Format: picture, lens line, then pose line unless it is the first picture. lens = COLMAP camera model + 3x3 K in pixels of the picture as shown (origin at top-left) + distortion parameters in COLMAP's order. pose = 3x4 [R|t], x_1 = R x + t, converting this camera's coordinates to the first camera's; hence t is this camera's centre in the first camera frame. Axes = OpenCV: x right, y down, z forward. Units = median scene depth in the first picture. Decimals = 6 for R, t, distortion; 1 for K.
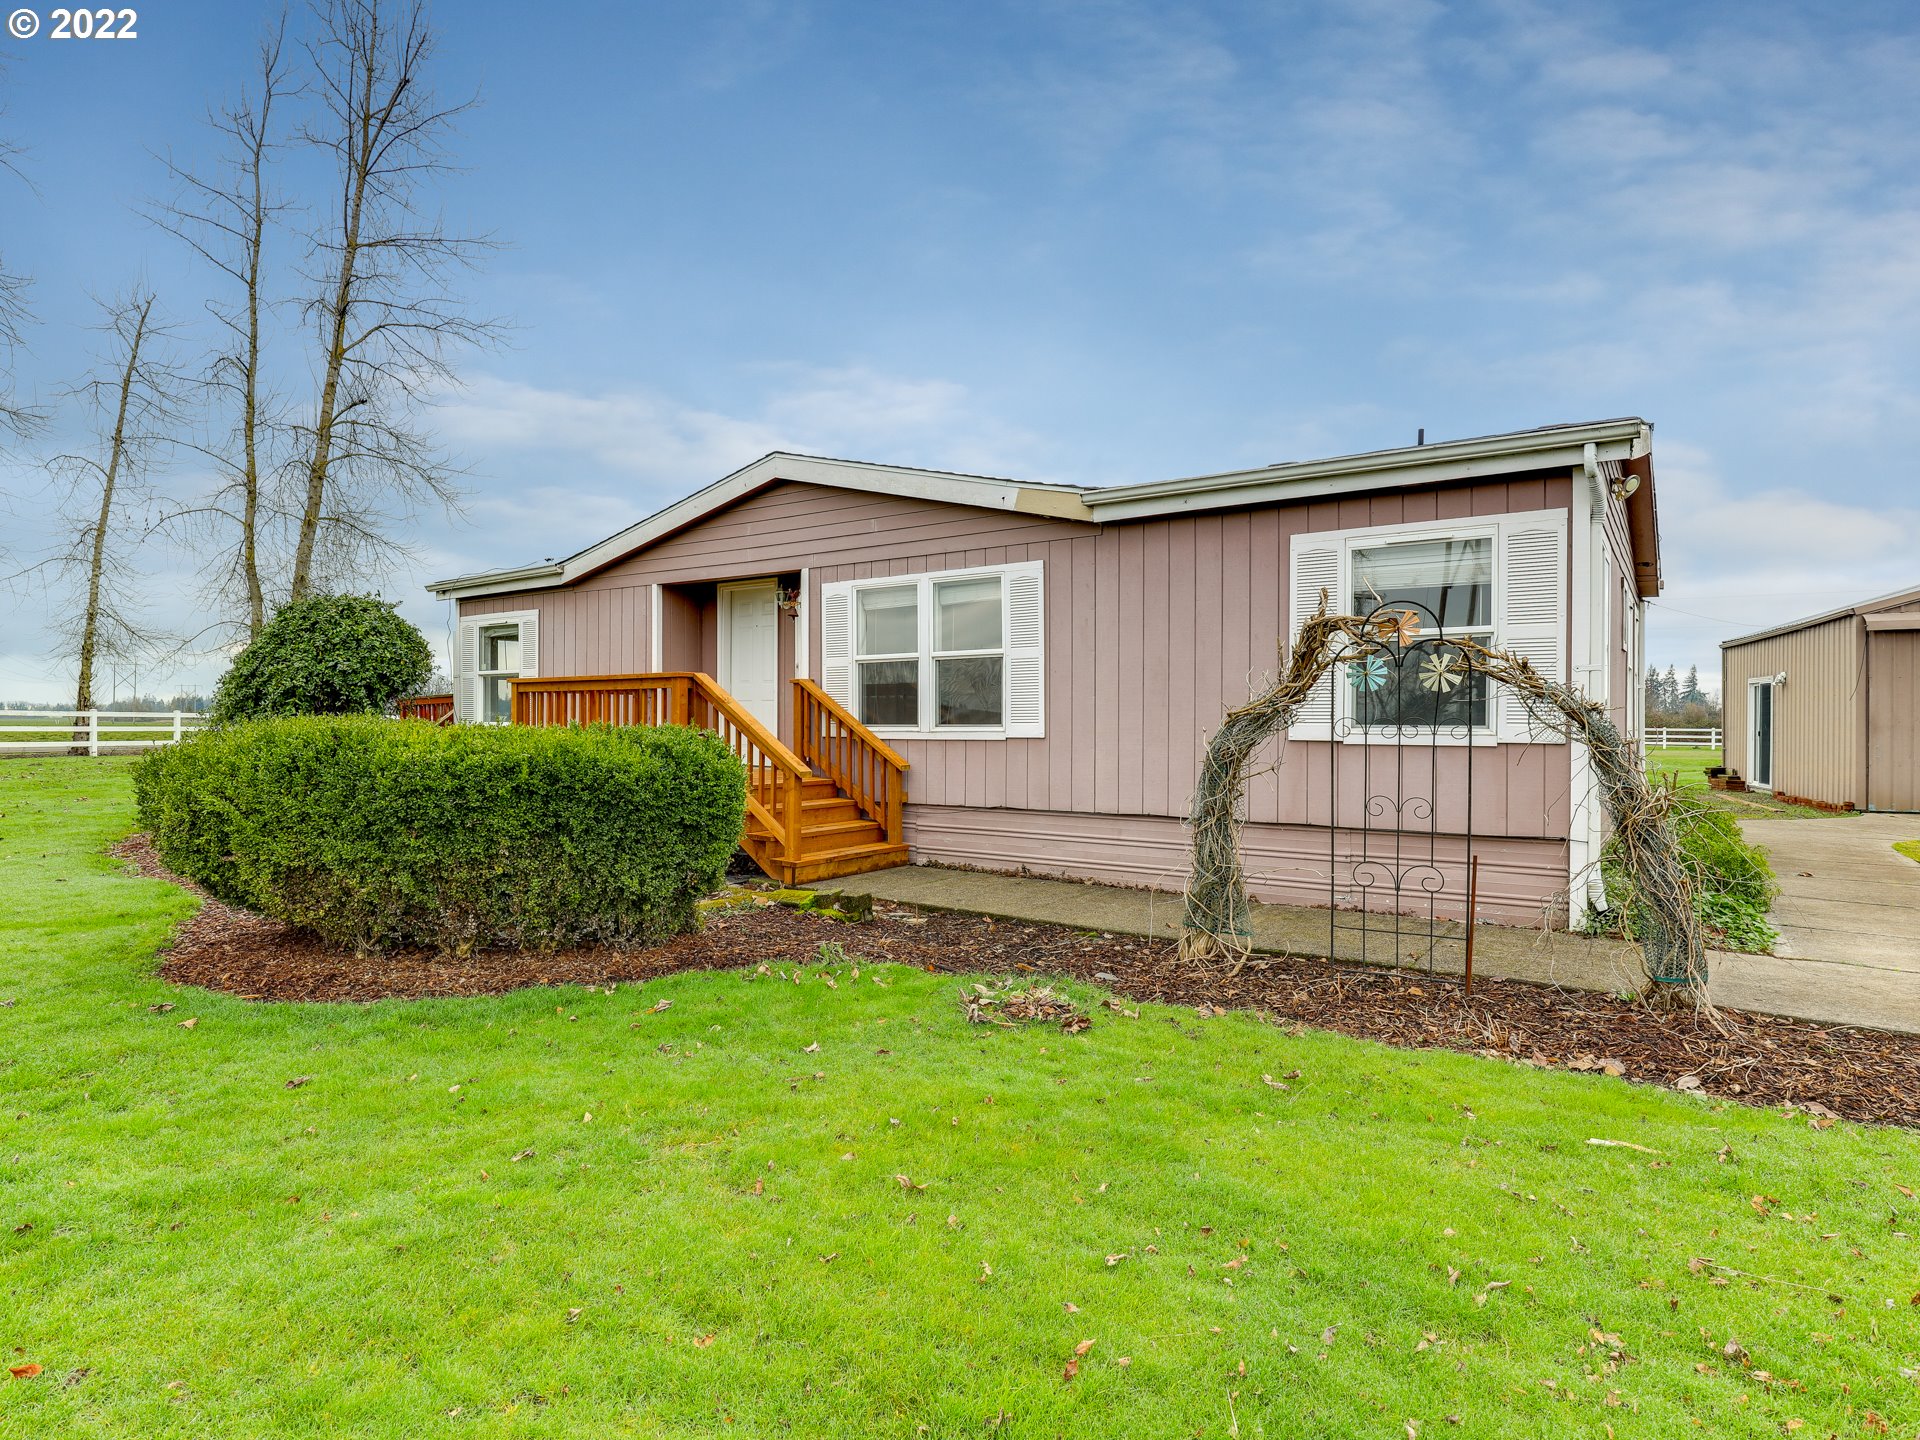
lens RADIAL K [[972.2, 0, 917.3], [0, 972.2, 719.3], [0, 0, 1]] dist [0.003486, 0.000008]
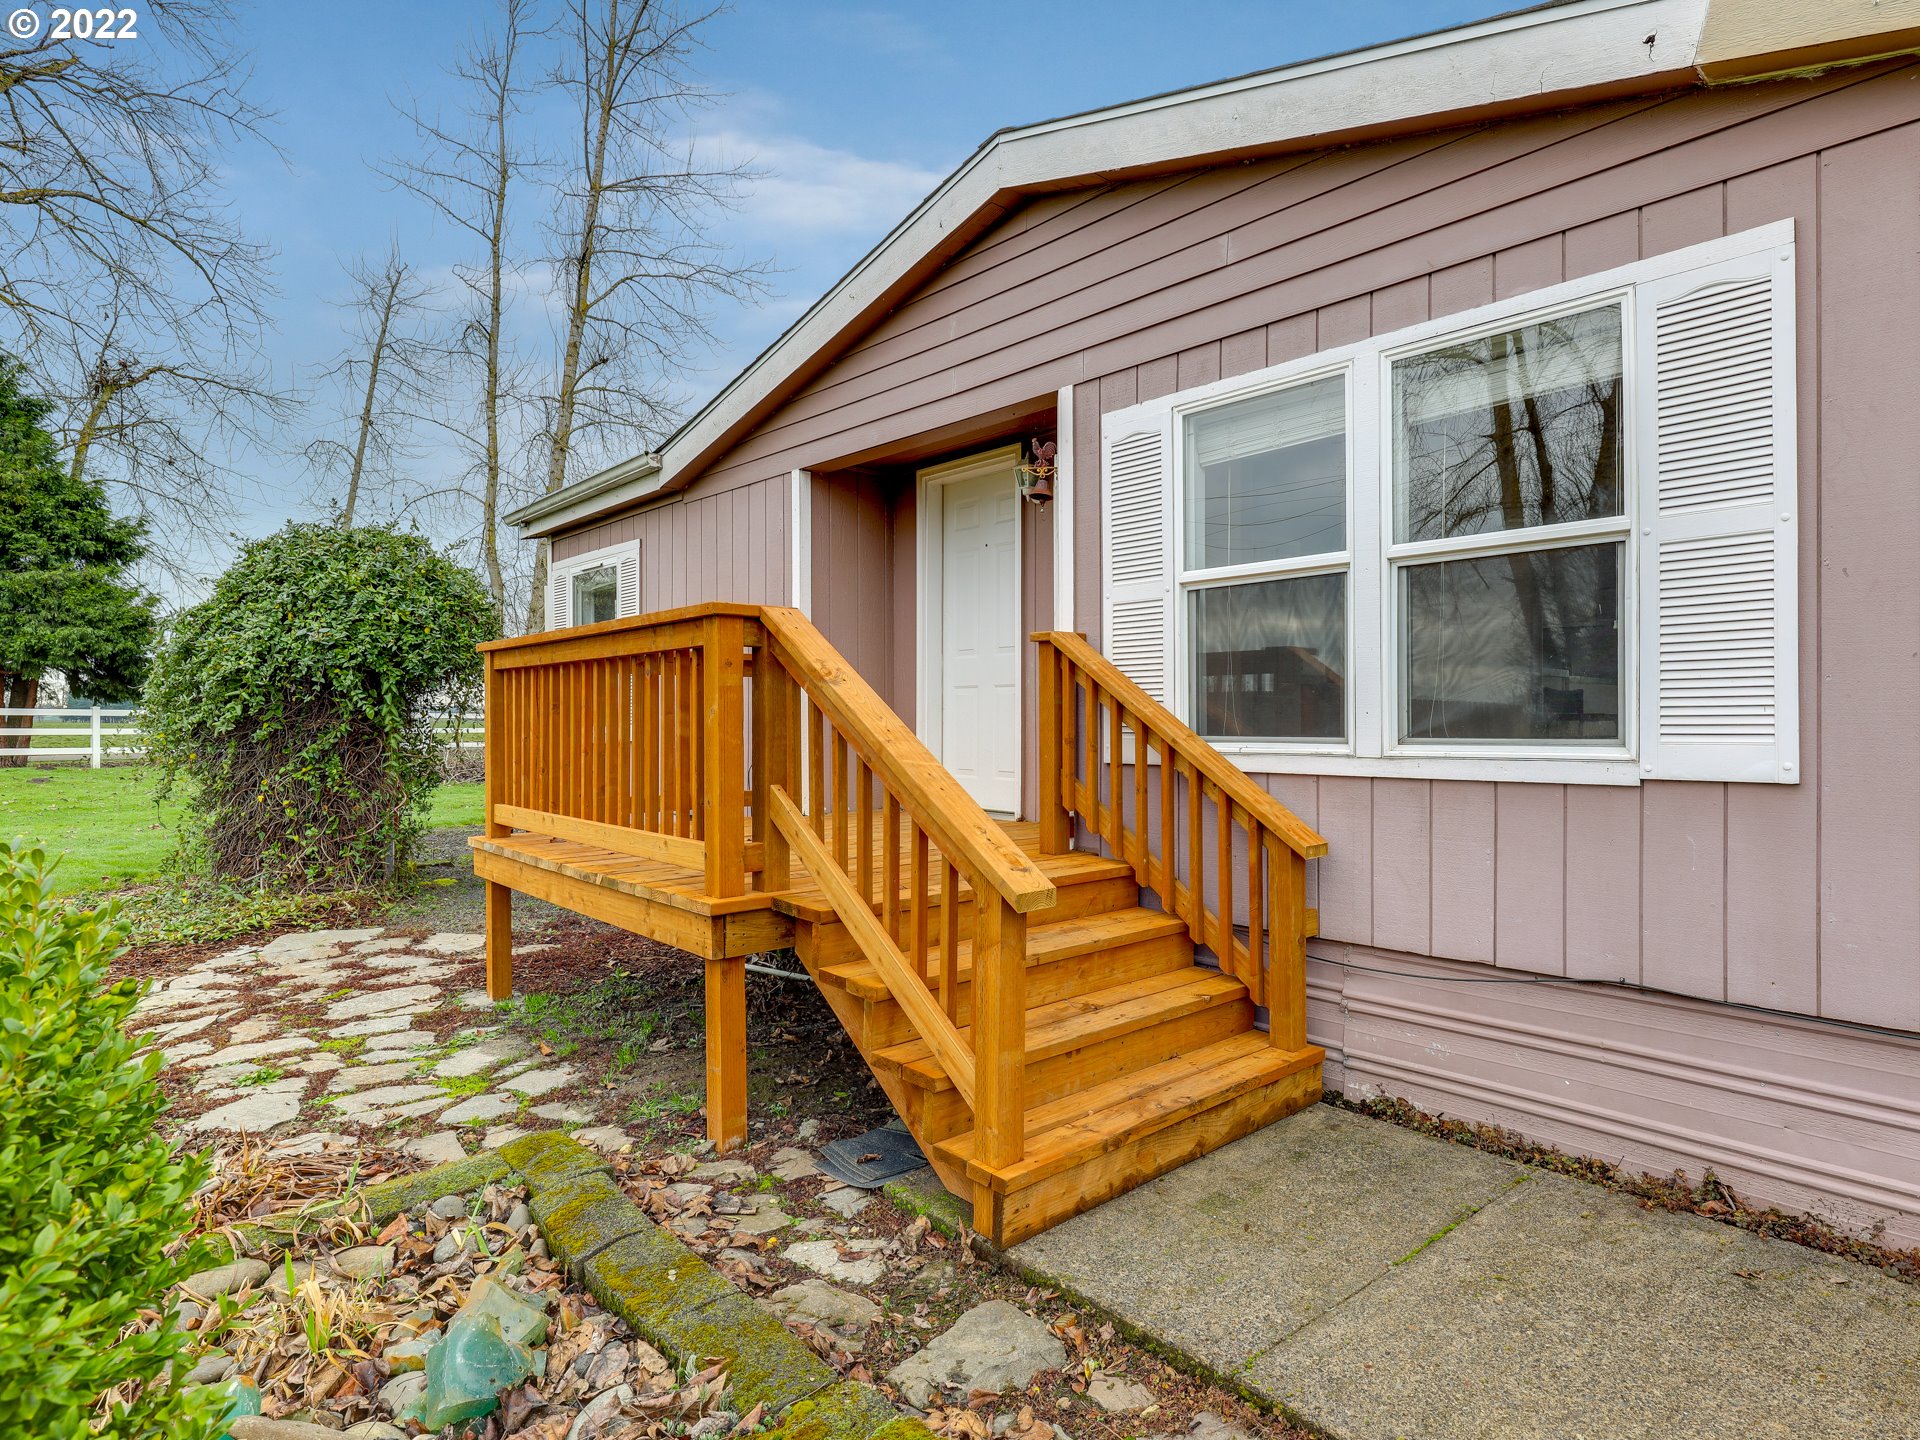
lens RADIAL K [[1072.3, 0, 988.6], [0, 1072.3, 713.2], [0, 0, 1]] dist [0.001927, -0.000043]
pose [[0.974143, -0.003742, -0.225901, -0.037499], [0.002891, 0.999987, -0.004098, -0.002670], [0.225913, 0.003339, 0.974142, 0.495431]]
